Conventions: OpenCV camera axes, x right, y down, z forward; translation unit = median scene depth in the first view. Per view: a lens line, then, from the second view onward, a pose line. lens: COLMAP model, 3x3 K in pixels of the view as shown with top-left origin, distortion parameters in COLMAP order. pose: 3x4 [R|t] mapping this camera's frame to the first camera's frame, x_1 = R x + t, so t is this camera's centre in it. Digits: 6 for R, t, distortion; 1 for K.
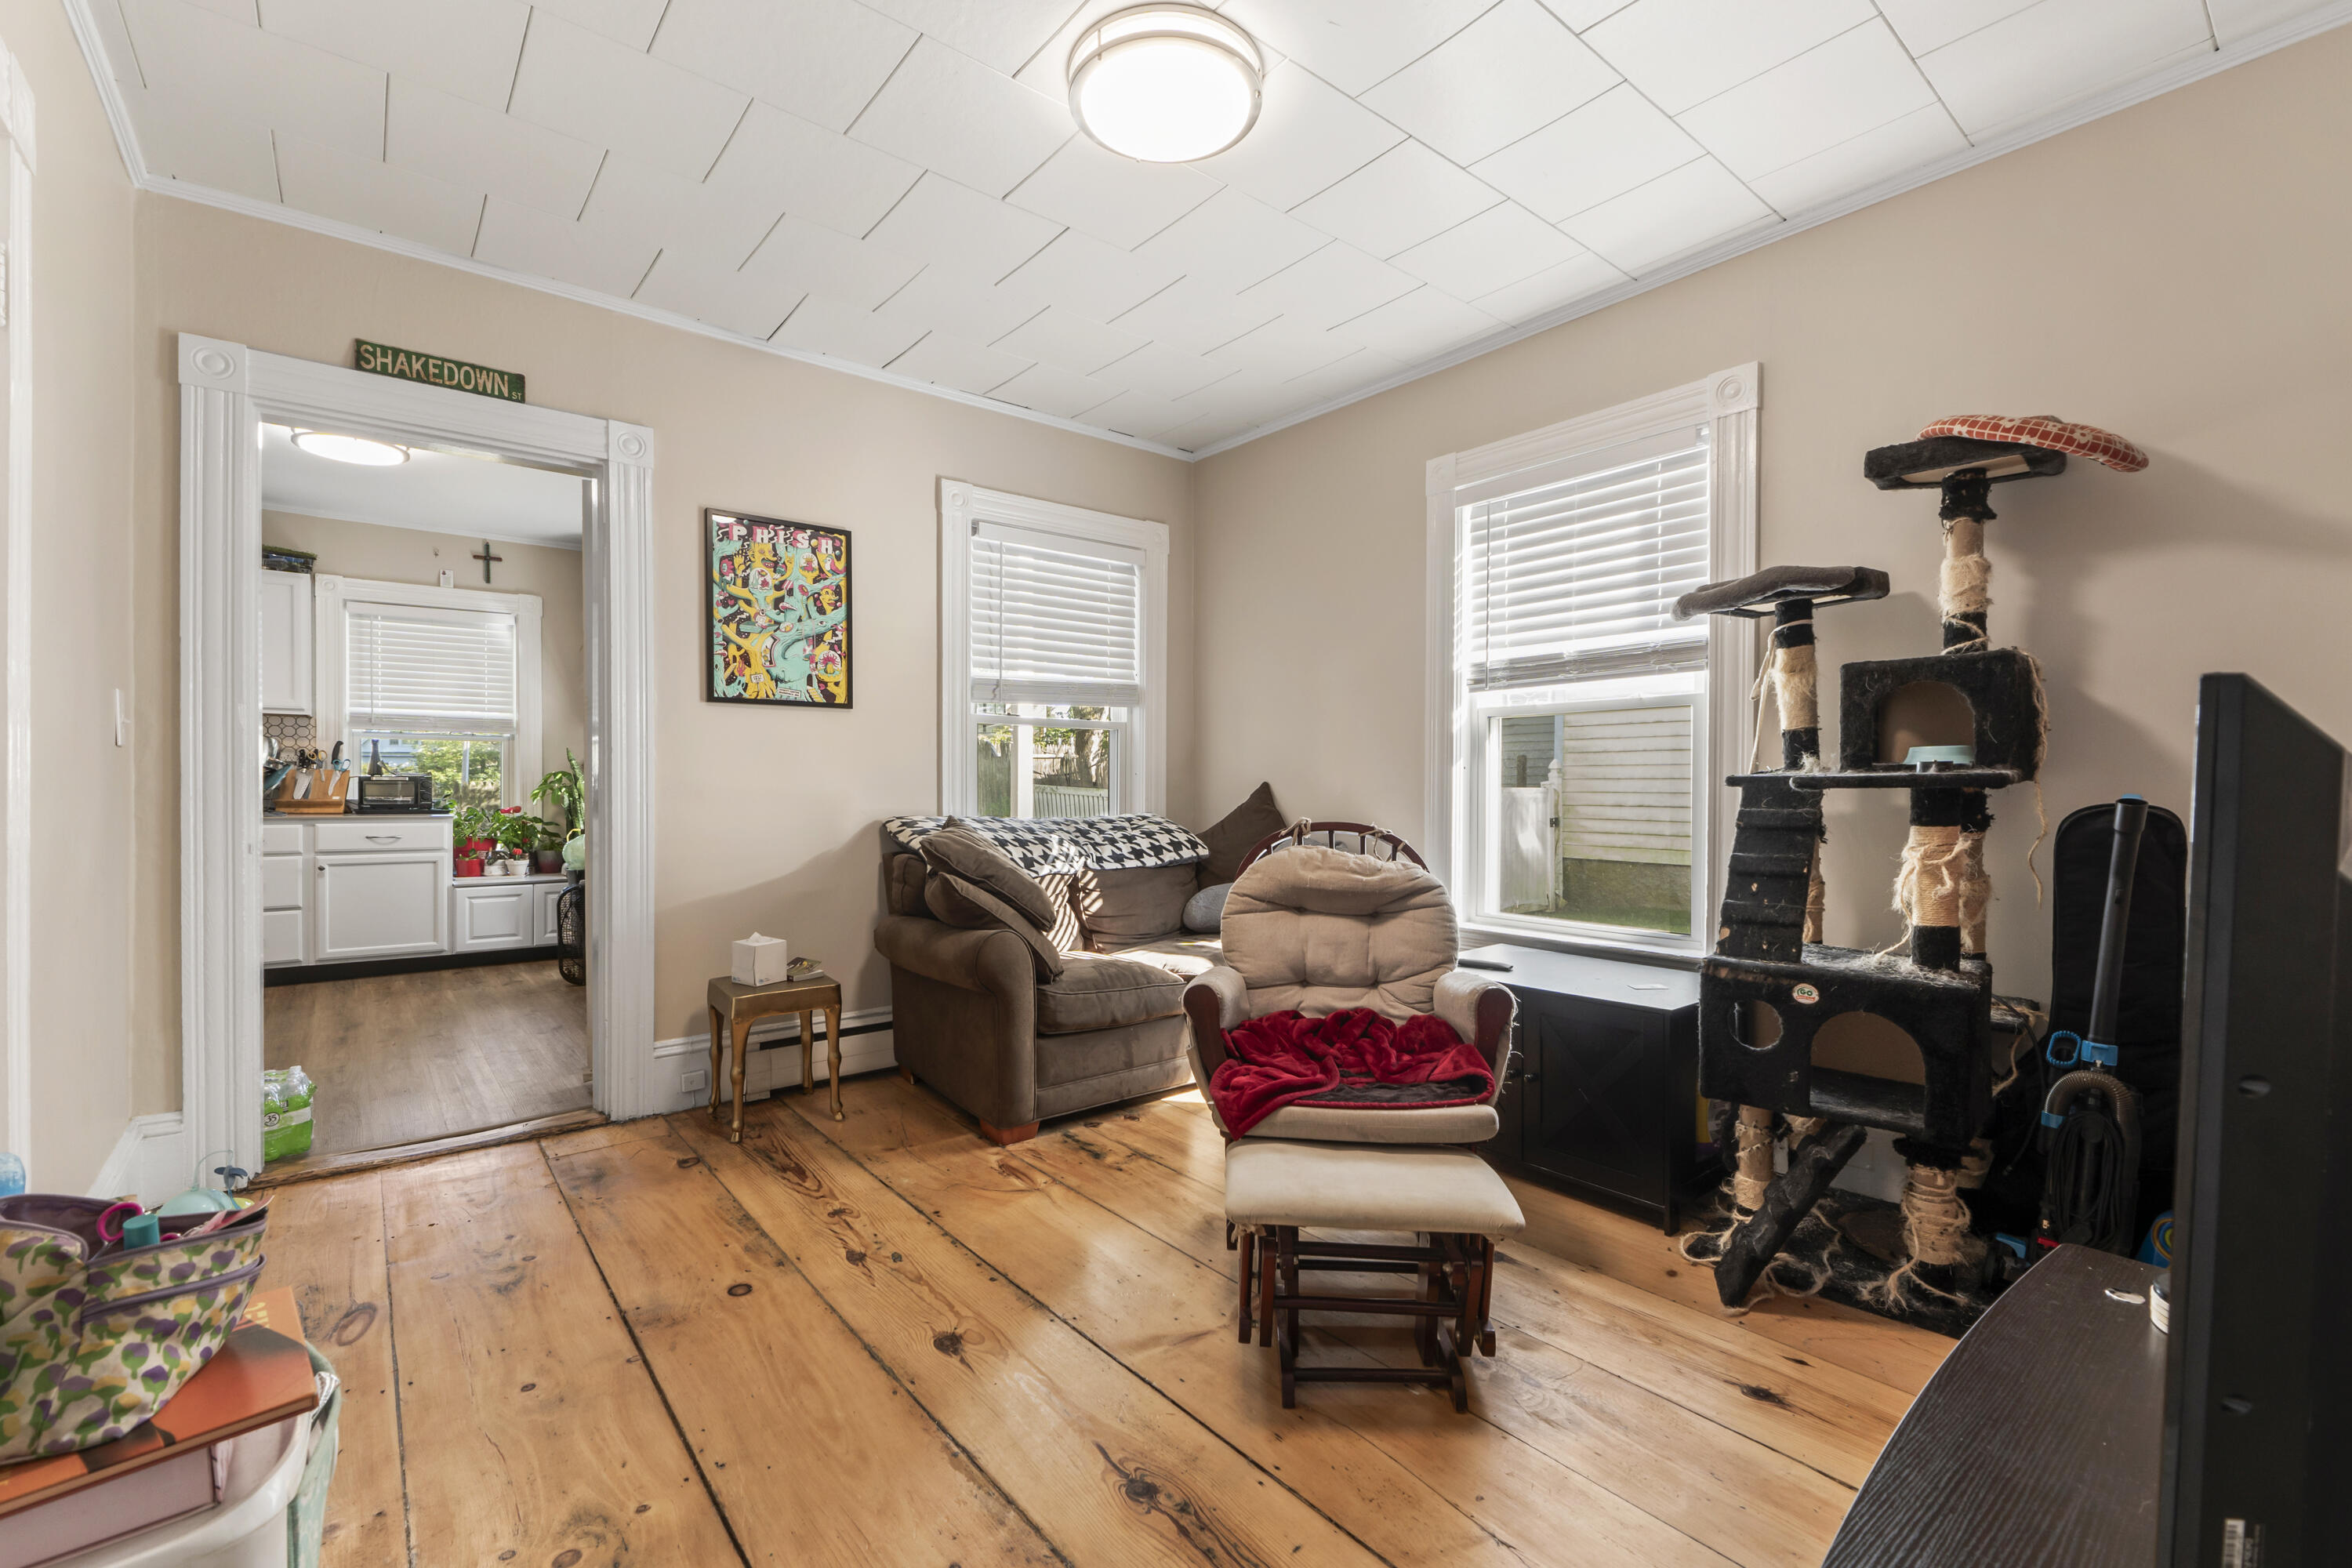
lens RADIAL K [[1006.9, 0, 1172.8], [0, 1006.9, 789.3], [0, 0, 1]] dist [-0.009712, -0.000438]
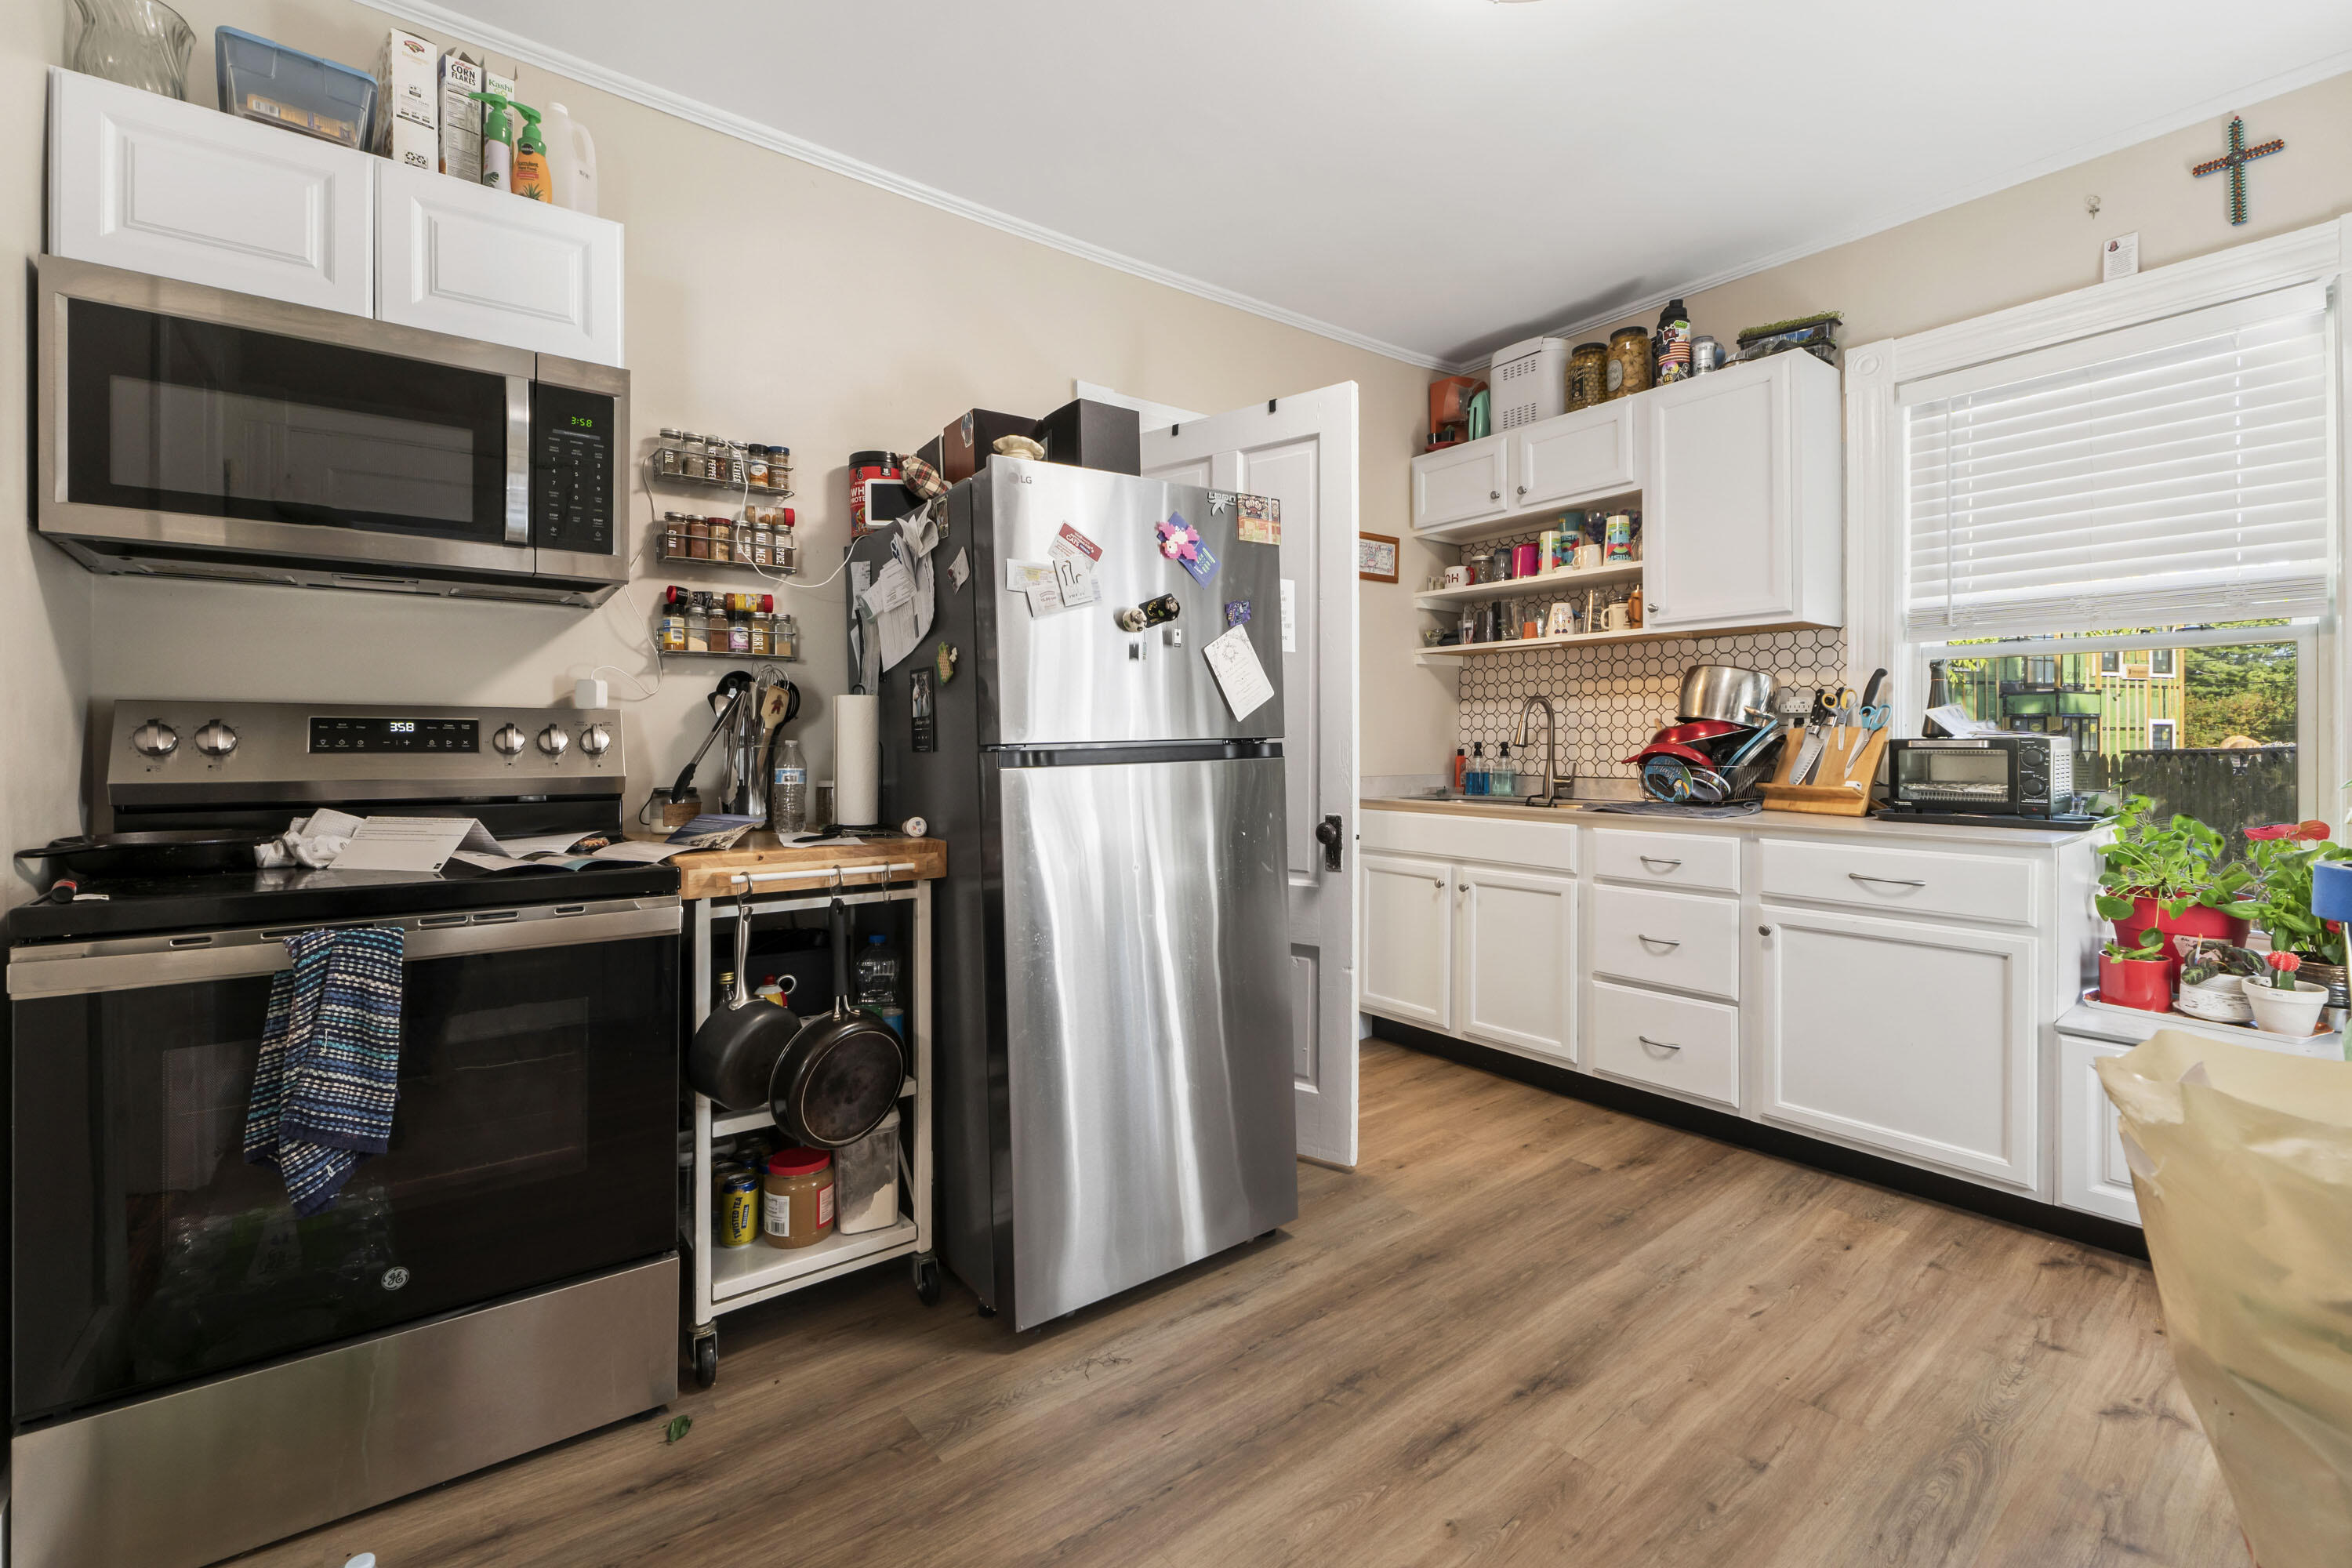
lens RADIAL K [[1006.9, 0, 1175.6], [0, 1006.9, 746.0], [0, 0, 1]] dist [-0.009712, -0.000438]
pose [[-0.022490, 0.002629, -0.999744, -0.322476], [-0.001271, 0.999996, 0.002658, -0.010347], [0.999746, 0.001331, -0.022486, 0.652435]]
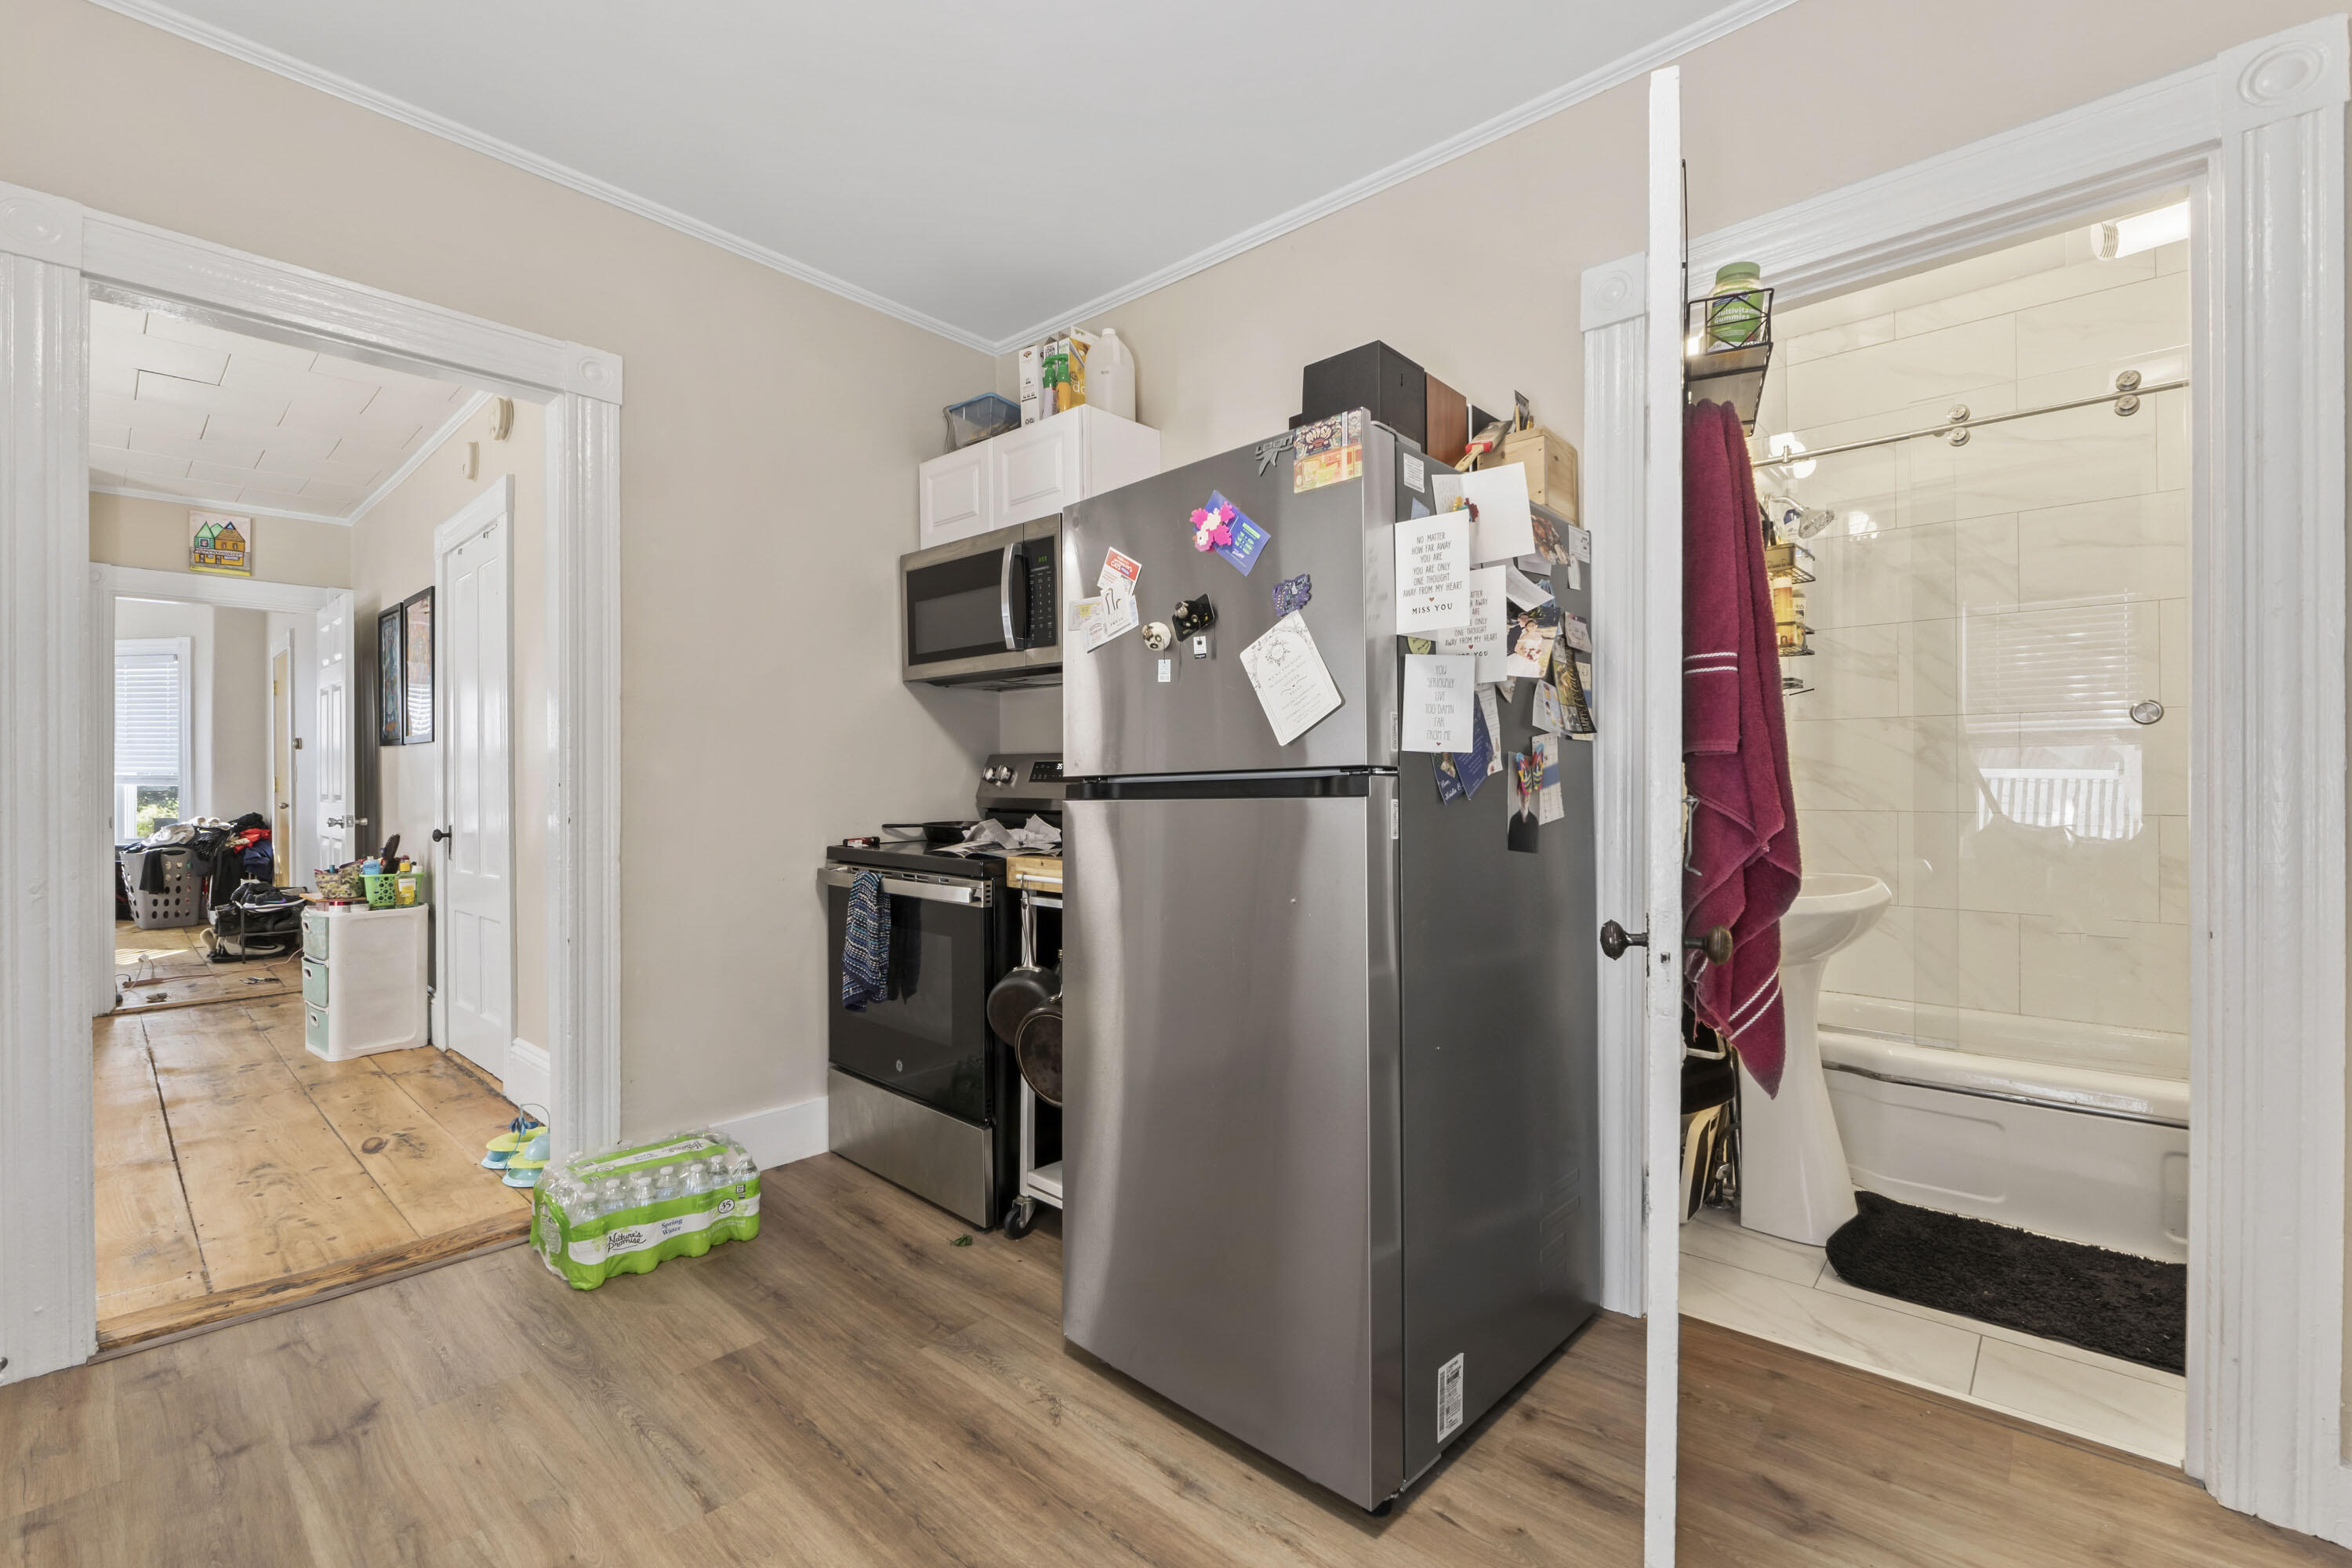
lens RADIAL K [[1006.9, 0, 1171.9], [0, 1006.9, 776.4], [0, 0, 1]] dist [-0.009712, -0.000438]
pose [[-0.989516, 0.002612, -0.144402, -0.961135], [0.002283, 0.999994, 0.002444, -0.011612], [0.144408, 0.002089, -0.989516, 1.238076]]
